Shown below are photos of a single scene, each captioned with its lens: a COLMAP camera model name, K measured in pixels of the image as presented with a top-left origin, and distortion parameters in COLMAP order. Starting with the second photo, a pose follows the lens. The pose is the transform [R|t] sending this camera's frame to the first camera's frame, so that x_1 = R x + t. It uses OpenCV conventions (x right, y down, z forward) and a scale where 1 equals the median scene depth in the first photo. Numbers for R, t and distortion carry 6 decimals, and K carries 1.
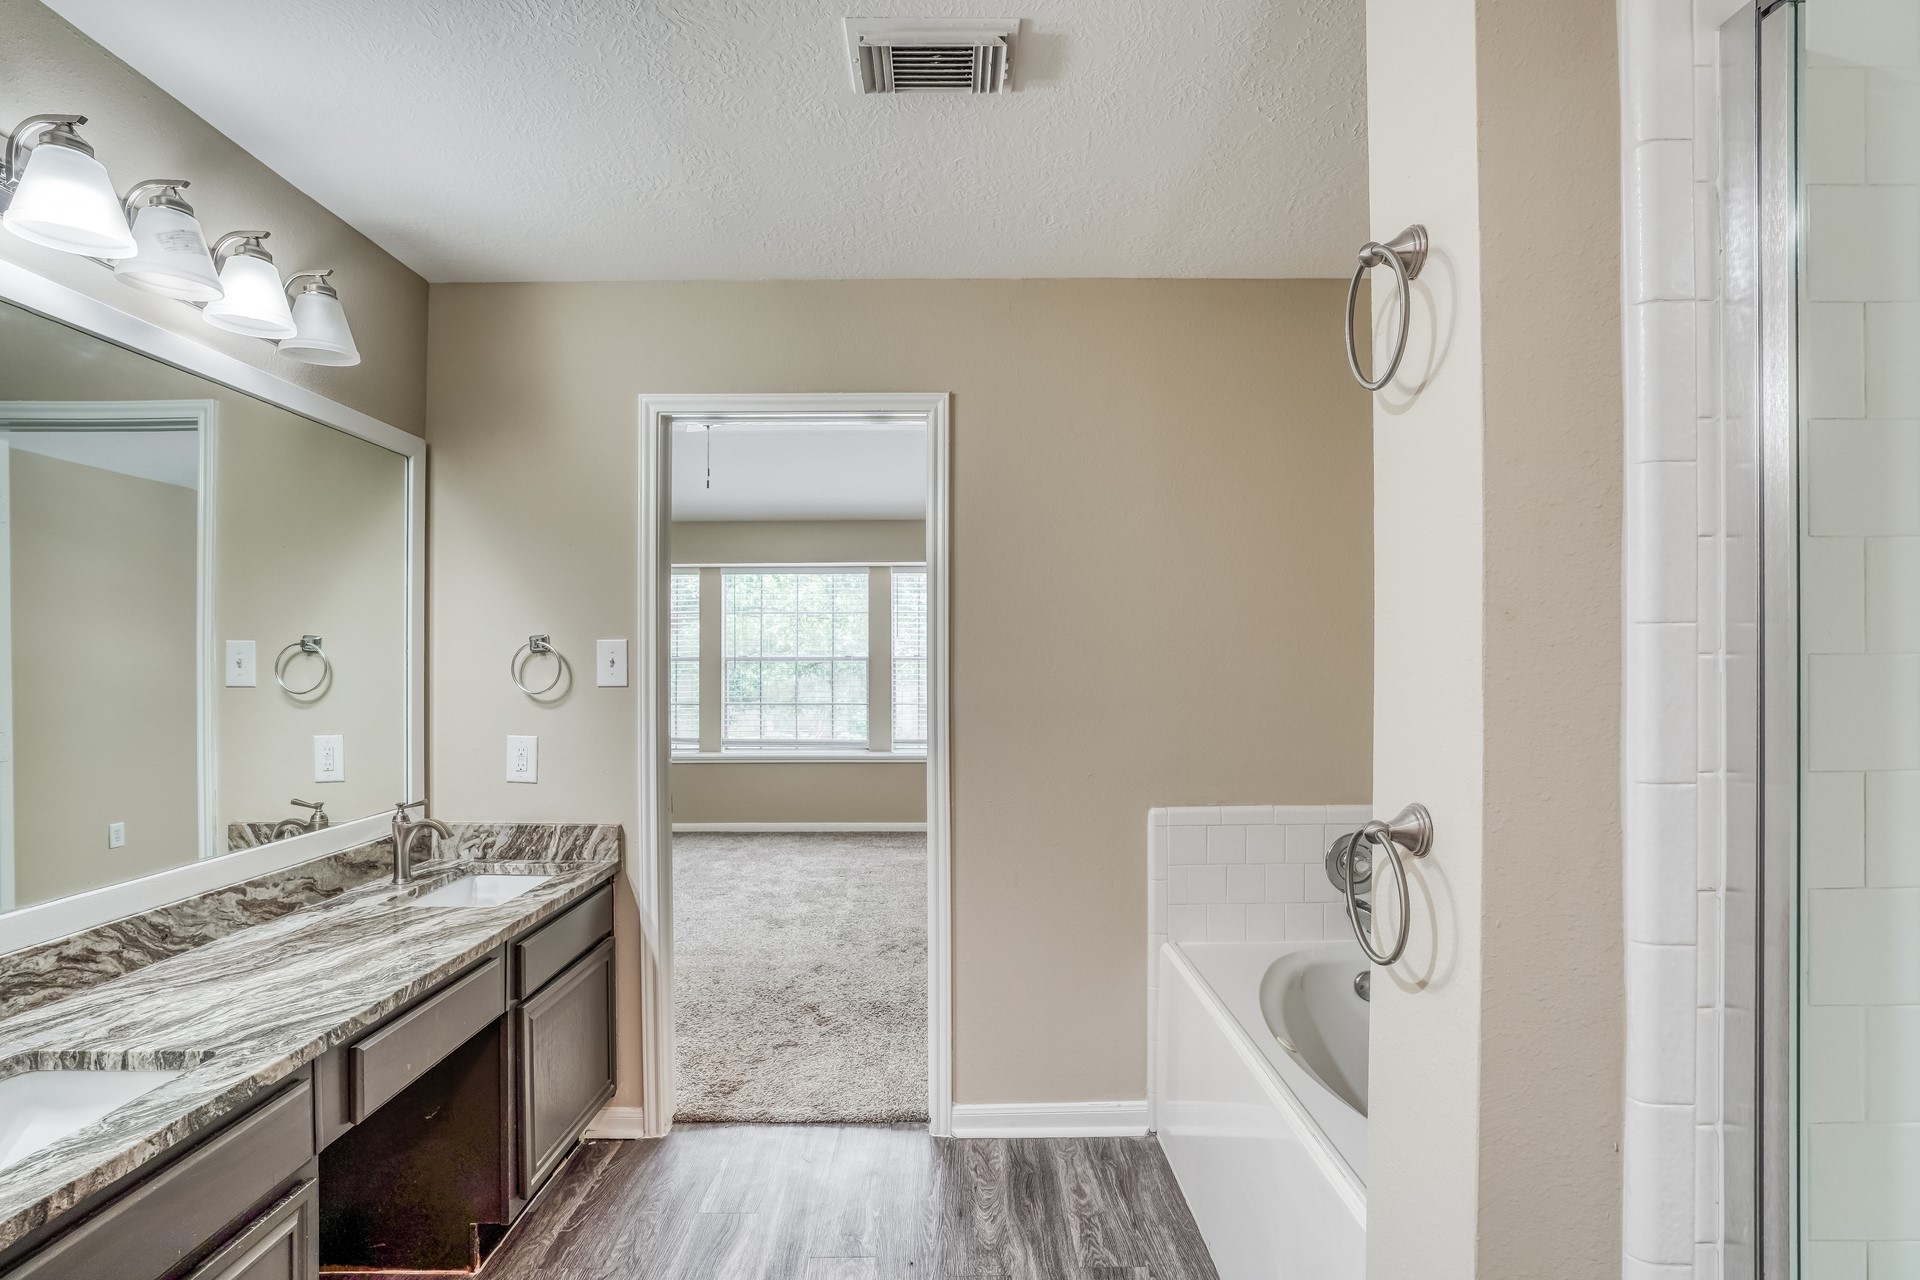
lens RADIAL K [[917.7, 0, 960.0], [0, 917.7, 640.0], [0, 0, 1]] dist [-0.034162, 0.001264]
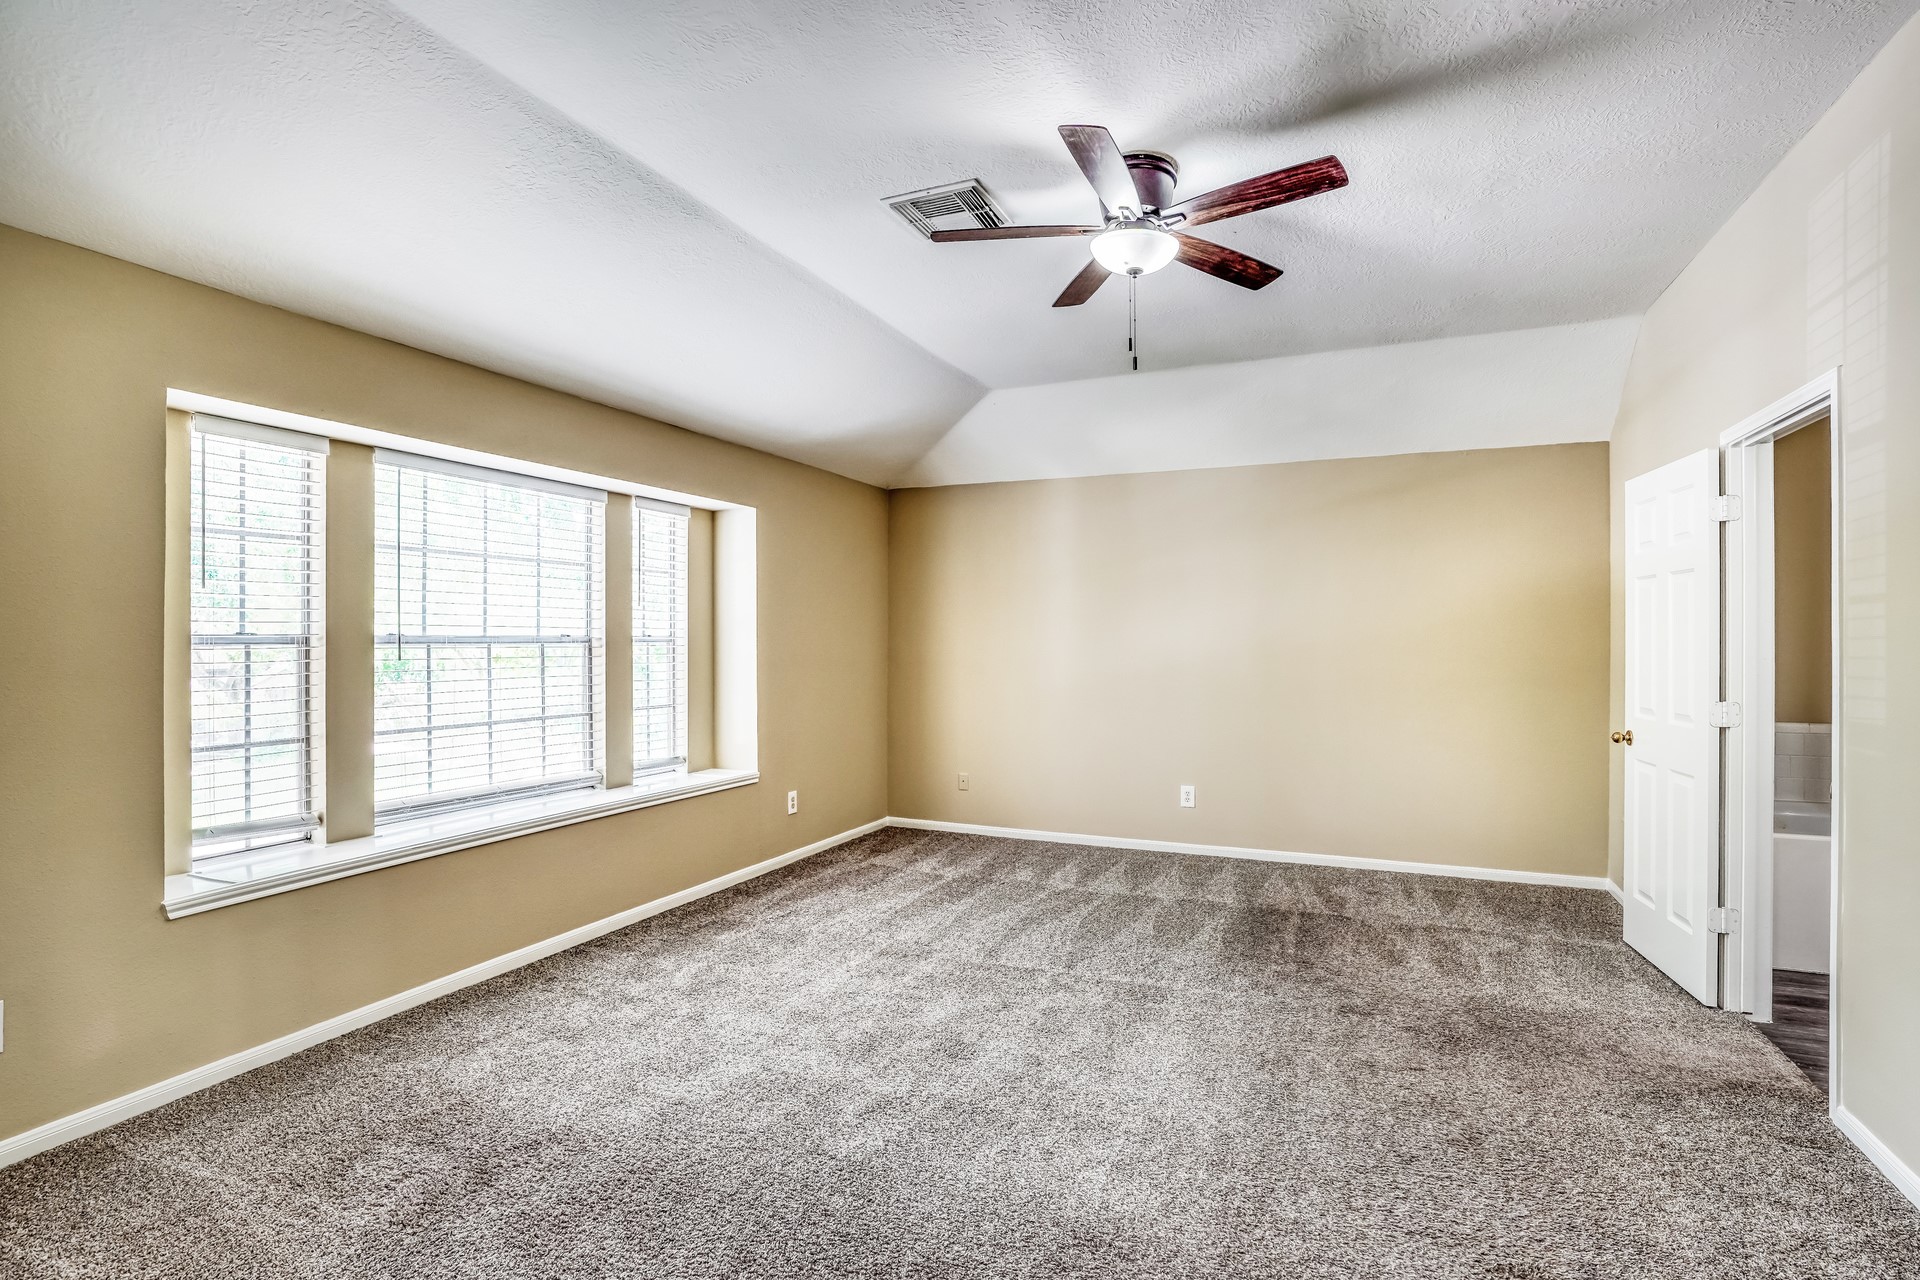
lens RADIAL K [[917.7, 0, 960.0], [0, 917.7, 640.0], [0, 0, 1]] dist [-0.034162, 0.001264]
pose [[0.397630, -0.001297, 0.917545, -0.572780], [-0.000412, 0.999999, 0.001592, 0.019233], [-0.917546, -0.001011, 0.397629, 0.520567]]
